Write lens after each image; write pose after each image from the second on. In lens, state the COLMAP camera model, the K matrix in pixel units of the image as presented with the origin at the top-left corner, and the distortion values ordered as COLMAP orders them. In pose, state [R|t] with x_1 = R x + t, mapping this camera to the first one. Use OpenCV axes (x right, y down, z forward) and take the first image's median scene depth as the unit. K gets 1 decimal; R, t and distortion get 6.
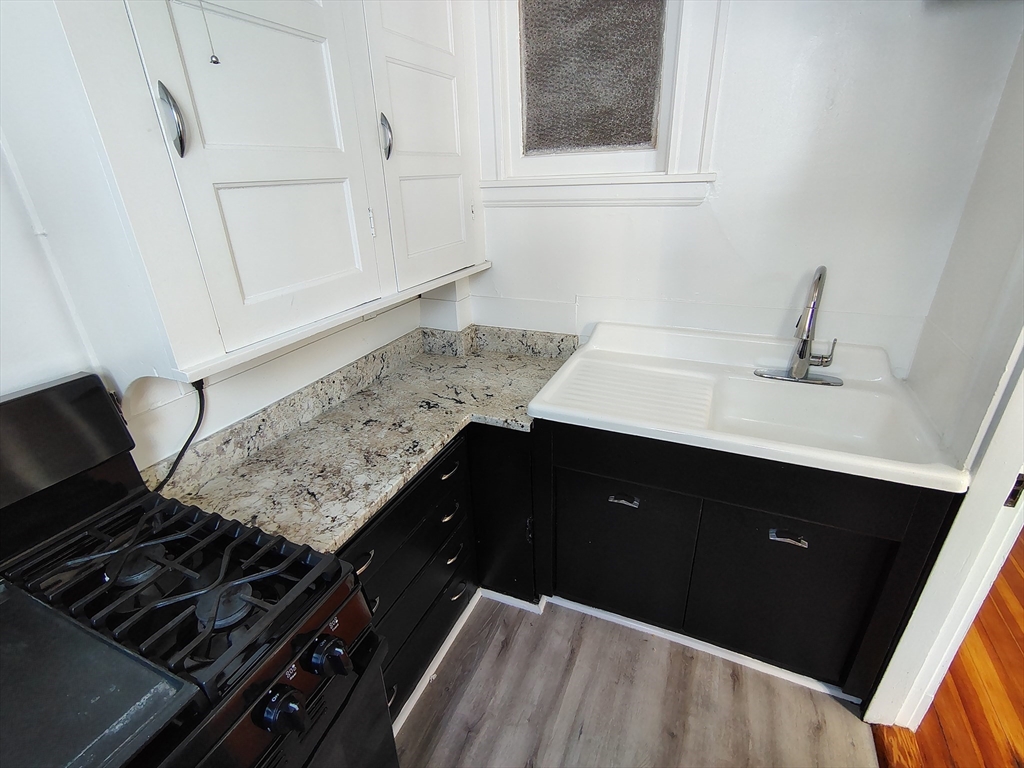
lens RADIAL K [[472.4, 0, 511.0], [0, 472.4, 379.0], [0, 0, 1]] dist [0.002876, 0.000455]
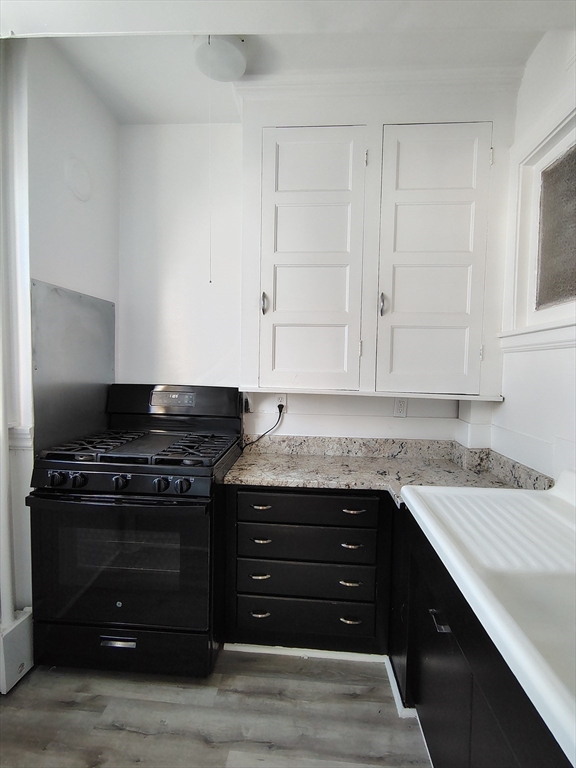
lens RADIAL K [[354.3, 0, 289.6], [0, 354.3, 383.5], [0, 0, 1]] dist [0.002876, 0.000455]
pose [[0.347208, 0.088114, -0.933640, 0.705388], [-0.403954, 0.912530, -0.064103, -0.009947], [0.846326, 0.399405, 0.352432, 0.278910]]
